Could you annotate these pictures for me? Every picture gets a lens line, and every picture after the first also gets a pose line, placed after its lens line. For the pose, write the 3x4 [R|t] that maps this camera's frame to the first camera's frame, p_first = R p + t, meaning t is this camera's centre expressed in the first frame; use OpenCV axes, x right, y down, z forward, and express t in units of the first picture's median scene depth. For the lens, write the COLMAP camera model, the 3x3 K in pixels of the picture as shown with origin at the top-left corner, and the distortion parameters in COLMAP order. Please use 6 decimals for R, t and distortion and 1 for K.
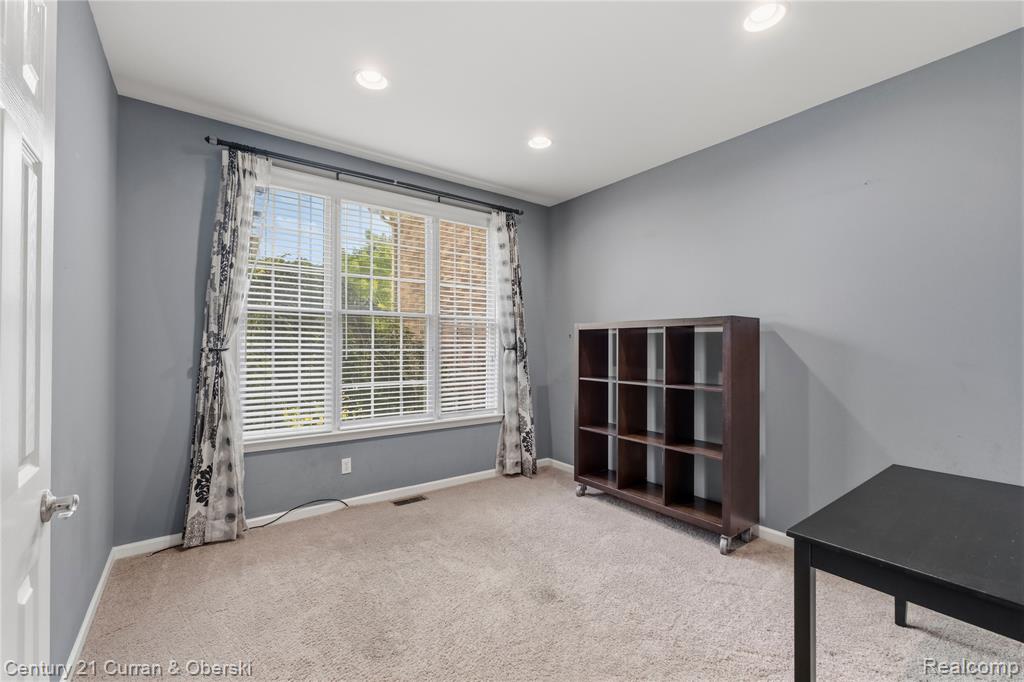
lens RADIAL K [[439.0, 0, 517.7], [0, 439.0, 341.7], [0, 0, 1]] dist [-0.003011, 0.000241]
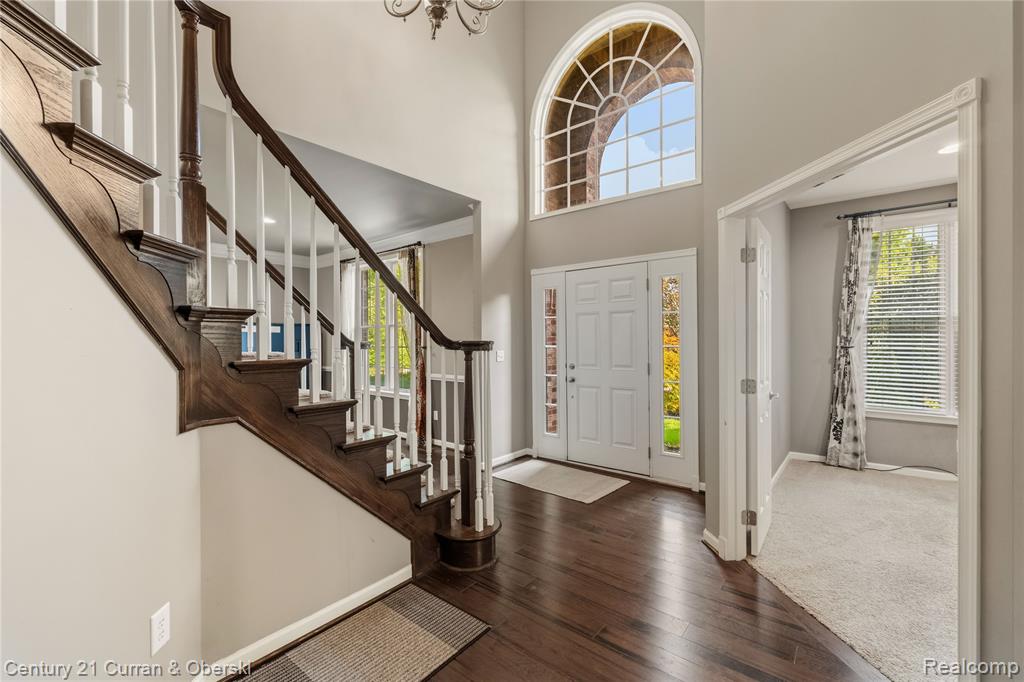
lens RADIAL K [[439.0, 0, 518.3], [0, 439.0, 340.9], [0, 0, 1]] dist [-0.003011, 0.000241]
pose [[0.264164, -0.002170, -0.964475, 0.530965], [0.008073, 0.999967, -0.000038, -0.013878], [0.964444, -0.007776, 0.264173, -0.563269]]
